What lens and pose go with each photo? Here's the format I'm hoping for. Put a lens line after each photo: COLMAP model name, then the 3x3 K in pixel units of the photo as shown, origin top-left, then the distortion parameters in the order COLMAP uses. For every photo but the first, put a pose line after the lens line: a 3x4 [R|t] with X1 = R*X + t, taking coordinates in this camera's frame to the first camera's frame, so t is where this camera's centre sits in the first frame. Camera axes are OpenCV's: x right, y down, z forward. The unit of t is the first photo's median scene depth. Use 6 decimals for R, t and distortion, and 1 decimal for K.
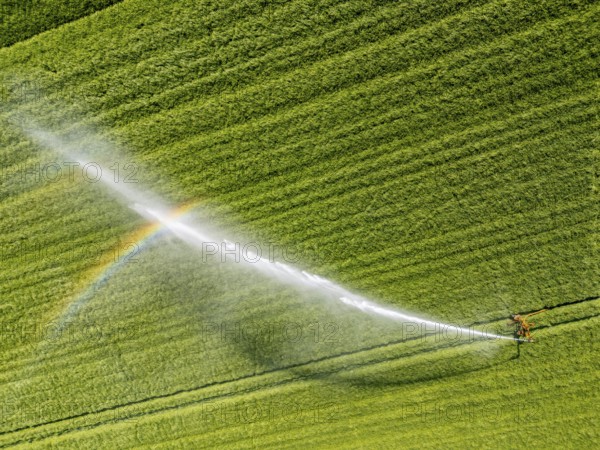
lens RADIAL K [[438.6, 0, 300.0], [0, 438.6, 225.0], [0, 0, 1]] dist [0.077593, -0.081195]
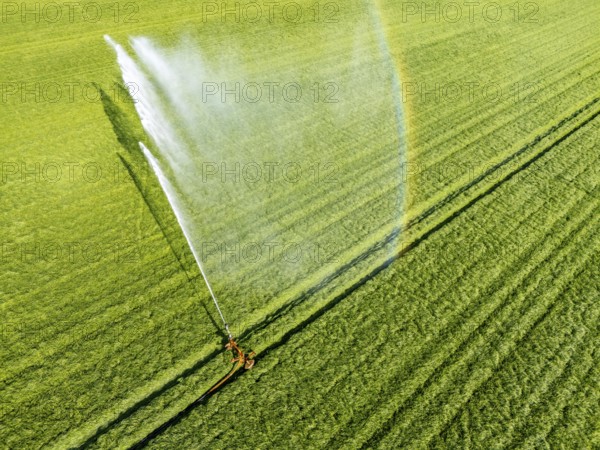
lens RADIAL K [[438.6, 0, 300.0], [0, 438.6, 225.0], [0, 0, 1]] dist [0.077593, -0.081195]
pose [[-0.915158, 0.260534, -0.307584, 0.596984], [-0.361815, -0.867298, 0.341882, 0.149079], [-0.177696, 0.424165, 0.887980, 0.323508]]
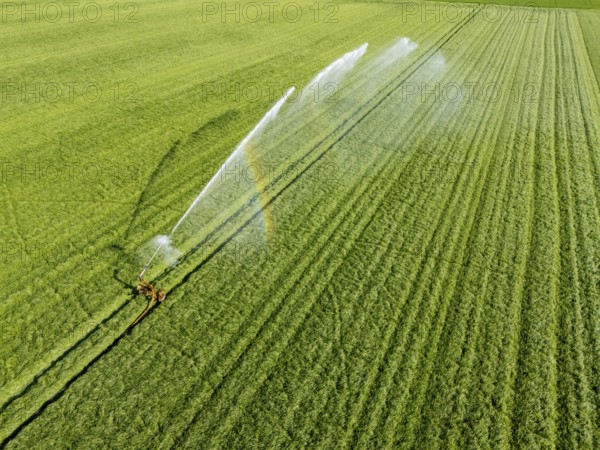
lens RADIAL K [[438.6, 0, 300.0], [0, 438.6, 225.0], [0, 0, 1]] dist [0.077593, -0.081195]
pose [[-0.699525, 0.400321, -0.591952, 0.775906], [-0.634983, -0.728201, 0.257914, -0.065523], [-0.327812, 0.556297, 0.763593, 0.244782]]
